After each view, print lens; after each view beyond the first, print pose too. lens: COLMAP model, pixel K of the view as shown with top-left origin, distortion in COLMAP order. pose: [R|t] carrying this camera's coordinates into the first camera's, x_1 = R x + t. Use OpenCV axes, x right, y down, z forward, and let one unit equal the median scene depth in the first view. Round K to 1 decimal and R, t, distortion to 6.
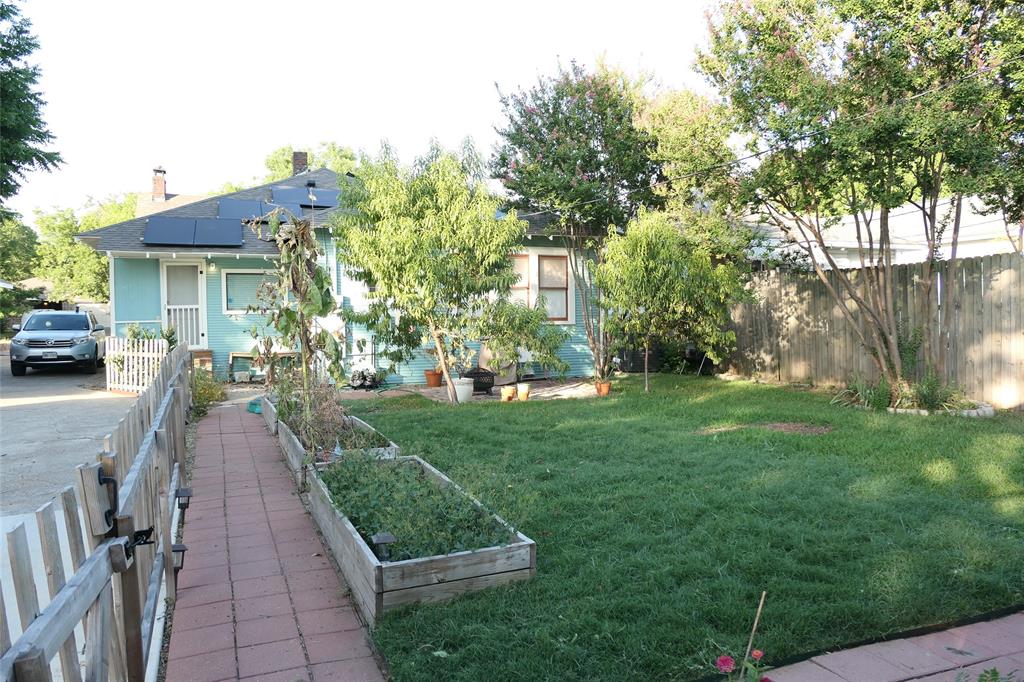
lens RADIAL K [[683.2, 0, 512.0], [0, 683.2, 341.0], [0, 0, 1]] dist [-0.000355, -0.003859]
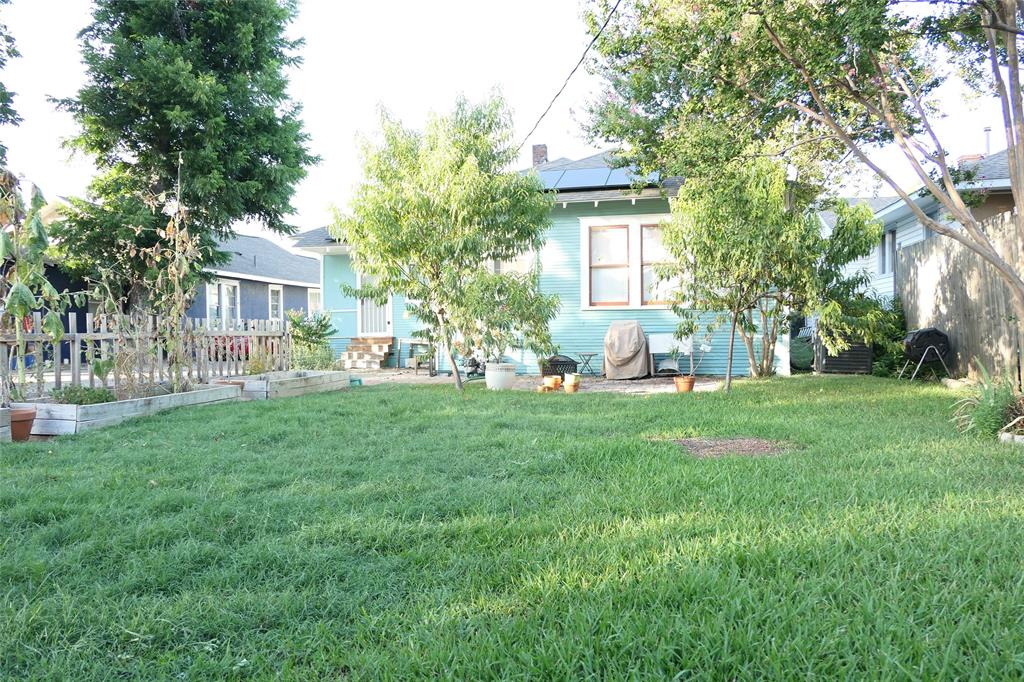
lens RADIAL K [[683.2, 0, 512.0], [0, 683.2, 341.0], [0, 0, 1]] dist [-0.000355, -0.003859]
pose [[0.808459, 0.009634, -0.588474, 0.381629], [-0.017511, 0.999817, -0.007690, 0.026390], [0.588293, 0.016522, 0.808479, 0.234575]]
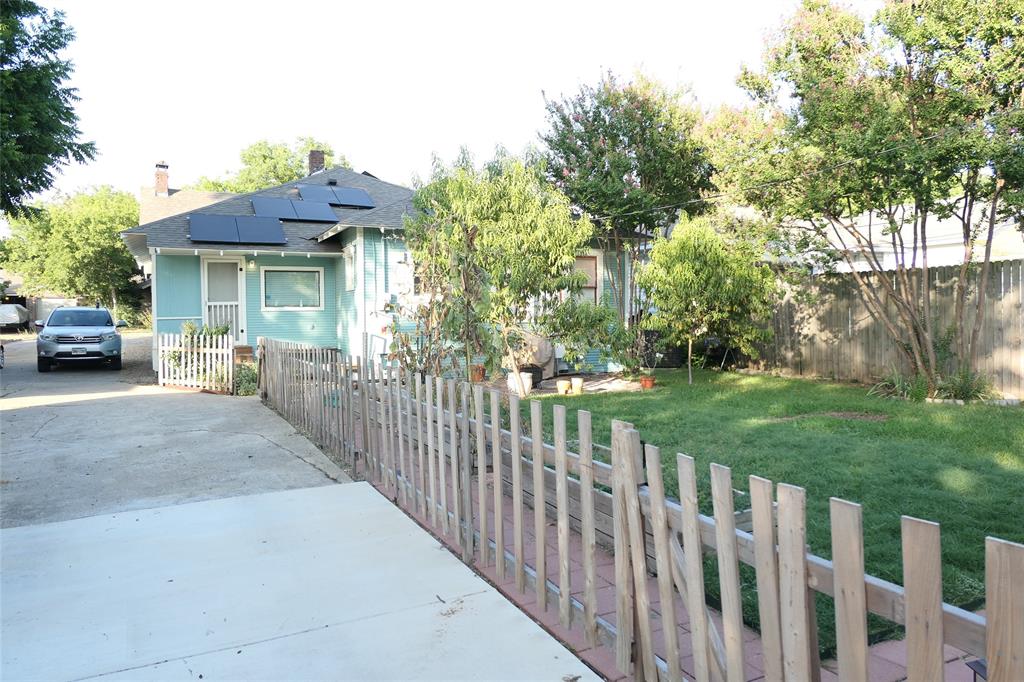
lens RADIAL K [[683.2, 0, 512.0], [0, 683.2, 341.0], [0, 0, 1]] dist [-0.000355, -0.003859]
pose [[0.997668, 0.001630, 0.068233, -0.129995], [-0.001848, 0.999993, 0.003126, 0.001775], [-0.068228, -0.003245, 0.997664, -0.038210]]
